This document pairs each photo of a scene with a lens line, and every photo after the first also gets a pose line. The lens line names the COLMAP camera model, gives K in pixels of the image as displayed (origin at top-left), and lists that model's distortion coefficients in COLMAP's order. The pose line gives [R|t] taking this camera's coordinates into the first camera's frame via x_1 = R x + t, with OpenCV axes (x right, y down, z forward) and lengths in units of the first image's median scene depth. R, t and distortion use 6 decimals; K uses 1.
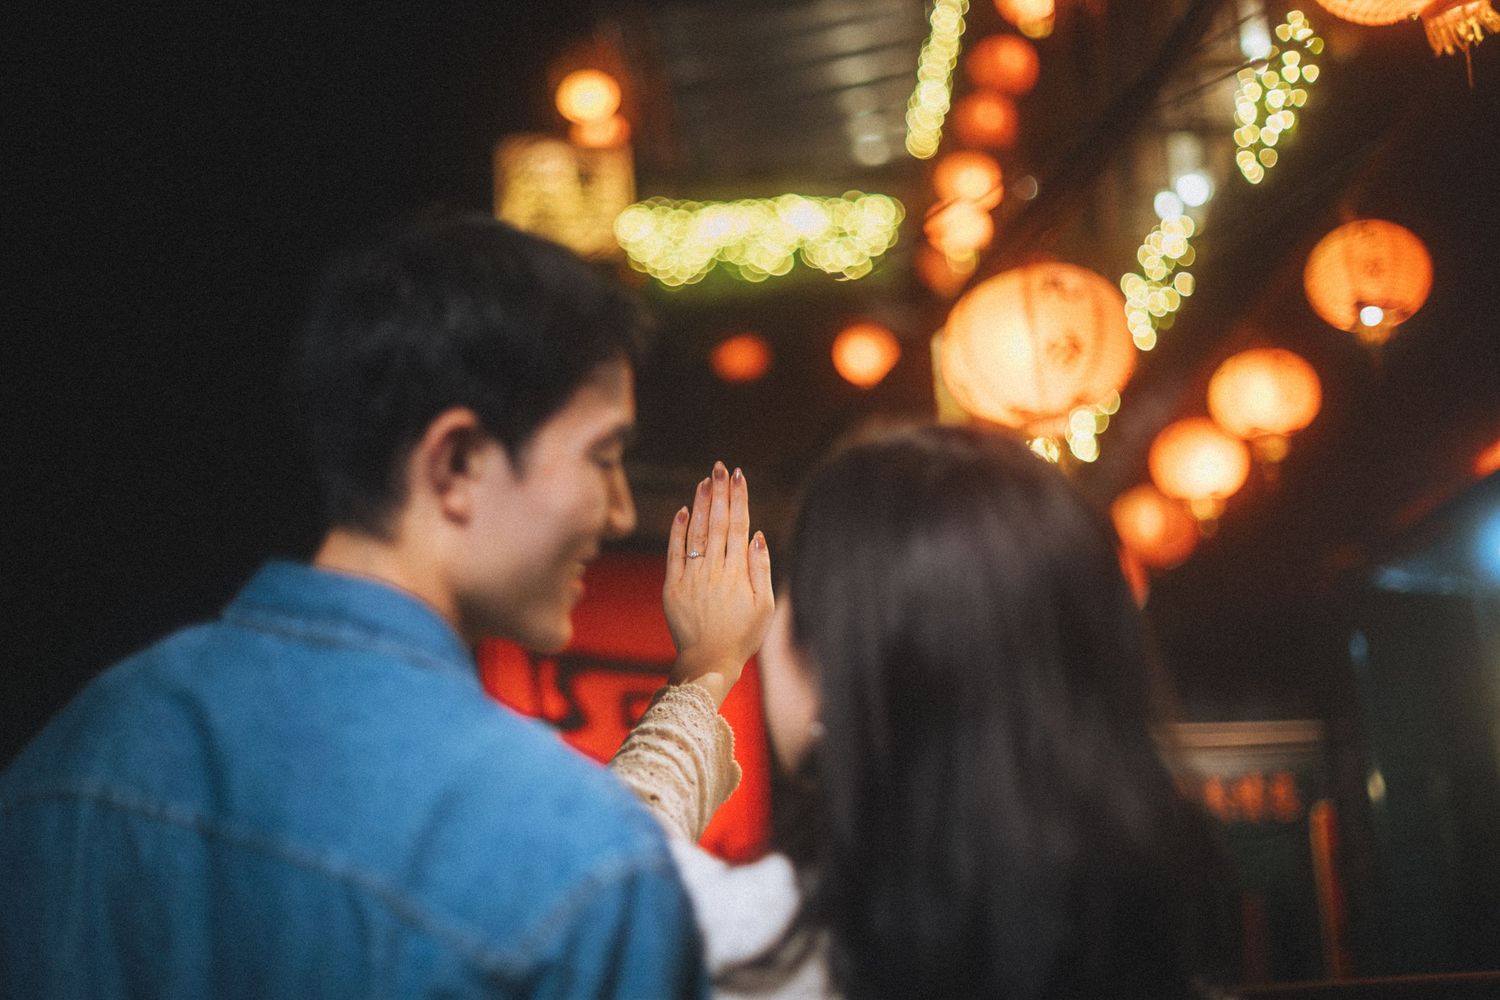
lens RADIAL K [[2144.6, 0, 750.0], [0, 2144.6, 500.0], [0, 0, 1]] dist [-0.011942, -0.027198]
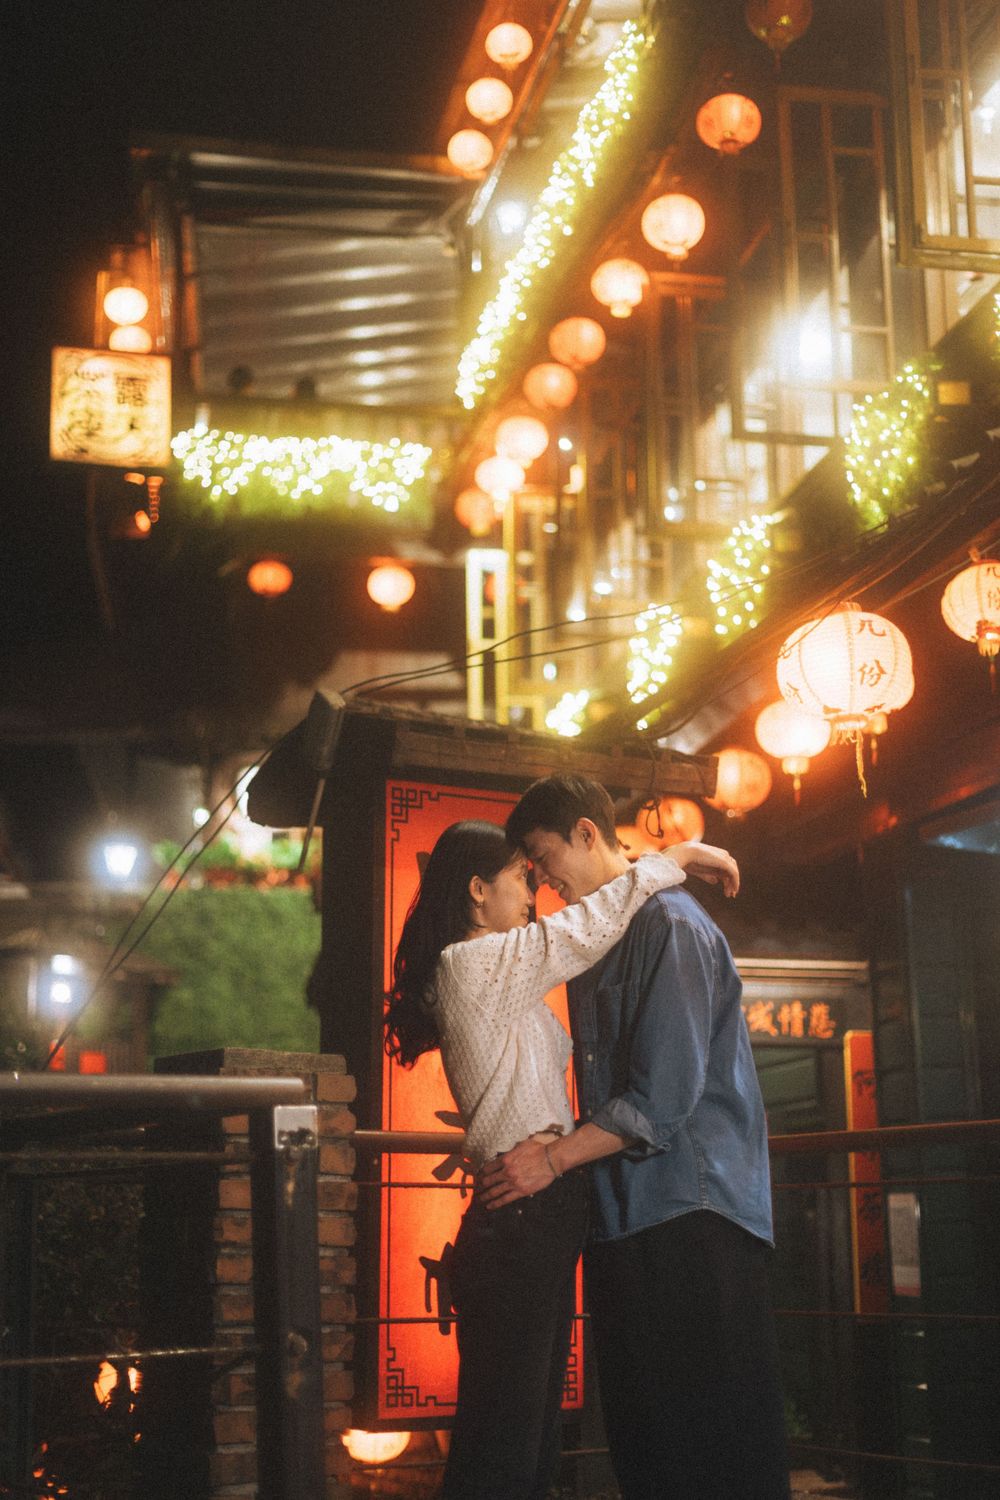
lens RADIAL K [[2247.8, 0, 496.9], [0, 2247.8, 722.0], [0, 0, 1]] dist [-0.008672, -0.077647]
pose [[0.984294, 0.074613, 0.159993, -0.082372], [-0.074954, 0.997179, -0.003909, -0.003174], [-0.159833, -0.008144, 0.987110, -0.106693]]
